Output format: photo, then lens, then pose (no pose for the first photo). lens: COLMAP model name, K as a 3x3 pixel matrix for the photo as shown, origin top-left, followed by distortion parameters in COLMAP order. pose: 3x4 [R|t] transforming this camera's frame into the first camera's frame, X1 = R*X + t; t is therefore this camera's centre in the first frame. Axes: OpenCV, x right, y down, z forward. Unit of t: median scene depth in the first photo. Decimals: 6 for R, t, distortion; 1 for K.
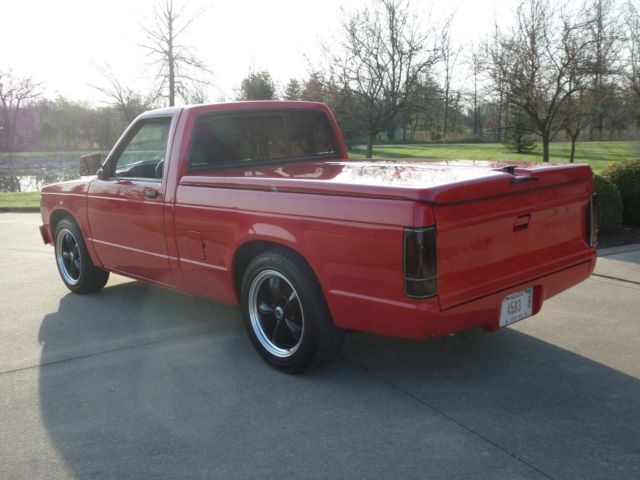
lens RADIAL K [[678.4, 0, 318.8], [0, 678.4, 238.2], [0, 0, 1]] dist [0.014162, 0.000000]
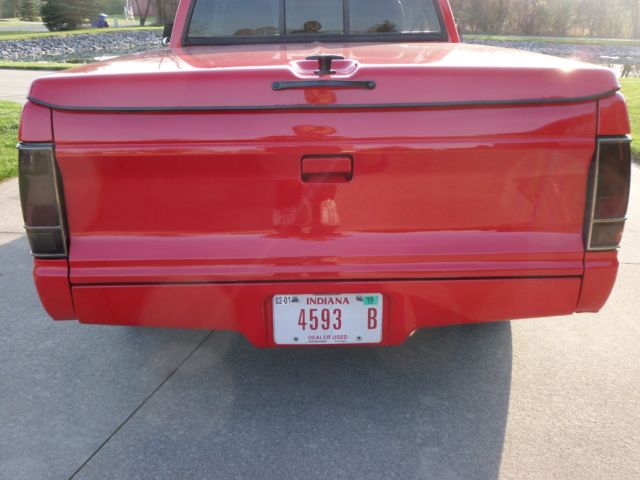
lens RADIAL K [[678.4, 0, 320.0], [0, 678.4, 239.8], [0, 0, 1]] dist [0.014162, 0.000000]
pose [[0.752774, 0.231564, -0.616205, 0.602096], [-0.130217, 0.969970, 0.205429, -0.072555], [0.645271, -0.074401, 0.760322, 0.576184]]
